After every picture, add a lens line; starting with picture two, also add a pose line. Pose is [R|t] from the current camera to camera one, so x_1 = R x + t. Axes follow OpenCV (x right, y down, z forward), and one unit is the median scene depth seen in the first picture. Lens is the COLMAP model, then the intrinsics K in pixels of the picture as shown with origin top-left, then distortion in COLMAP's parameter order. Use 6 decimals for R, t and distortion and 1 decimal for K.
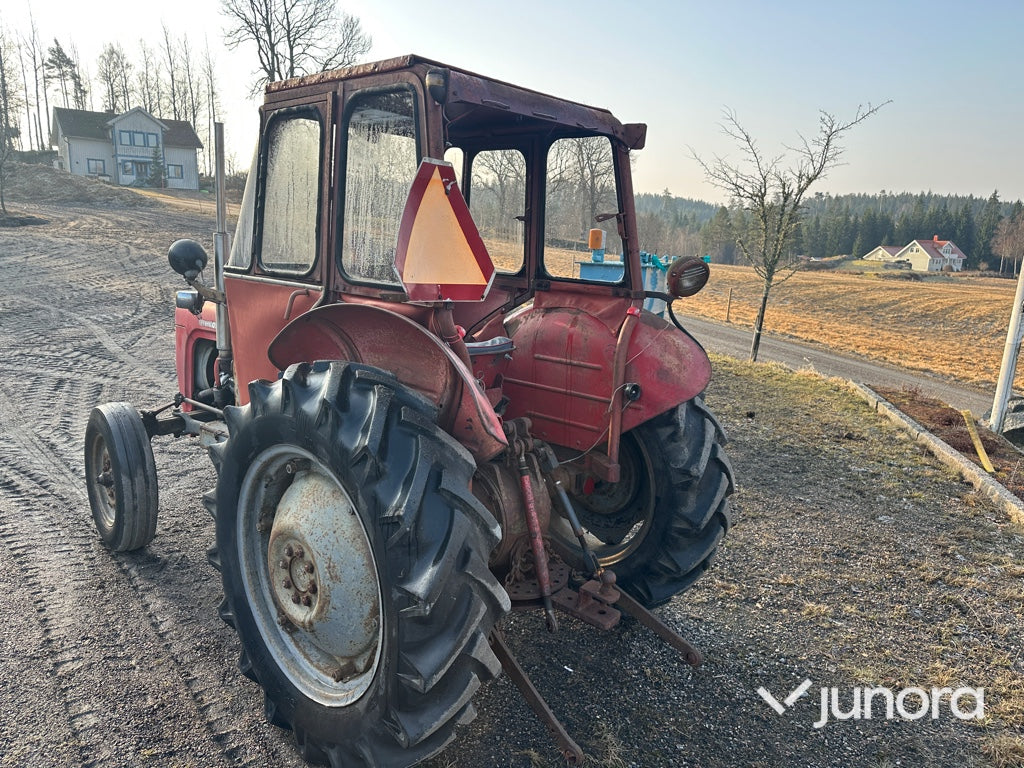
lens RADIAL K [[716.8, 0, 507.3], [0, 716.8, 385.8], [0, 0, 1]] dist [0.071793, -0.091256]
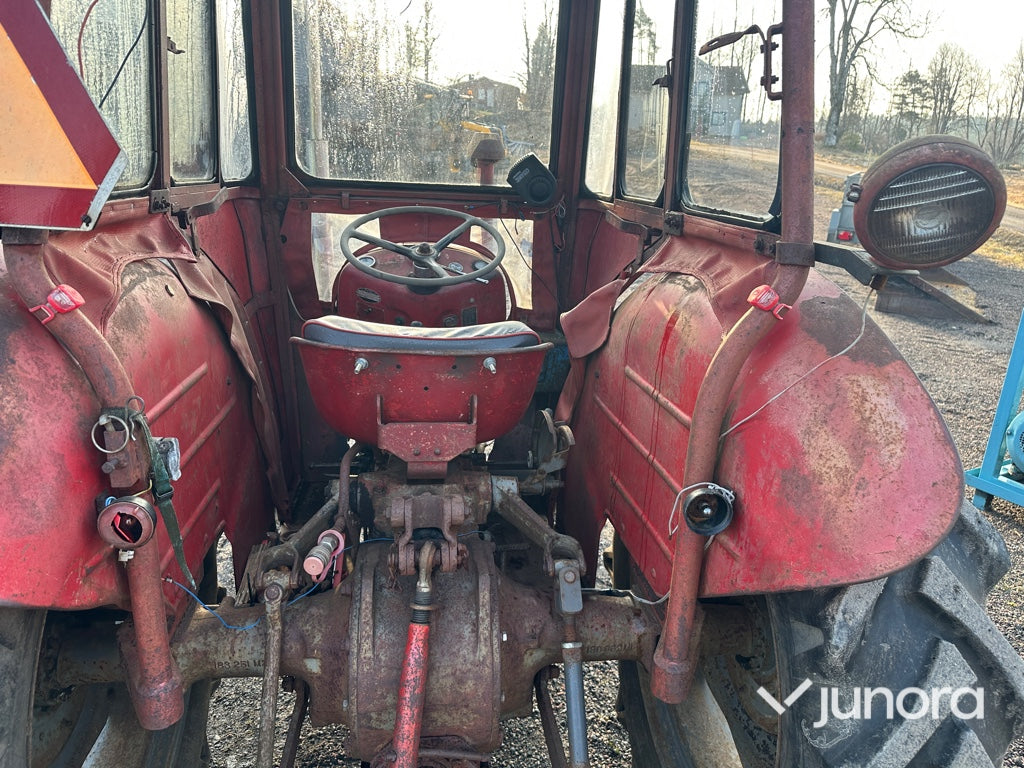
lens RADIAL K [[716.8, 0, 507.3], [0, 716.8, 385.8], [0, 0, 1]] dist [0.071793, -0.091256]
pose [[0.759776, 0.176242, -0.625843, 0.306121], [-0.134582, 0.984344, 0.113816, -0.080843], [0.636104, -0.002247, 0.771600, 0.610483]]
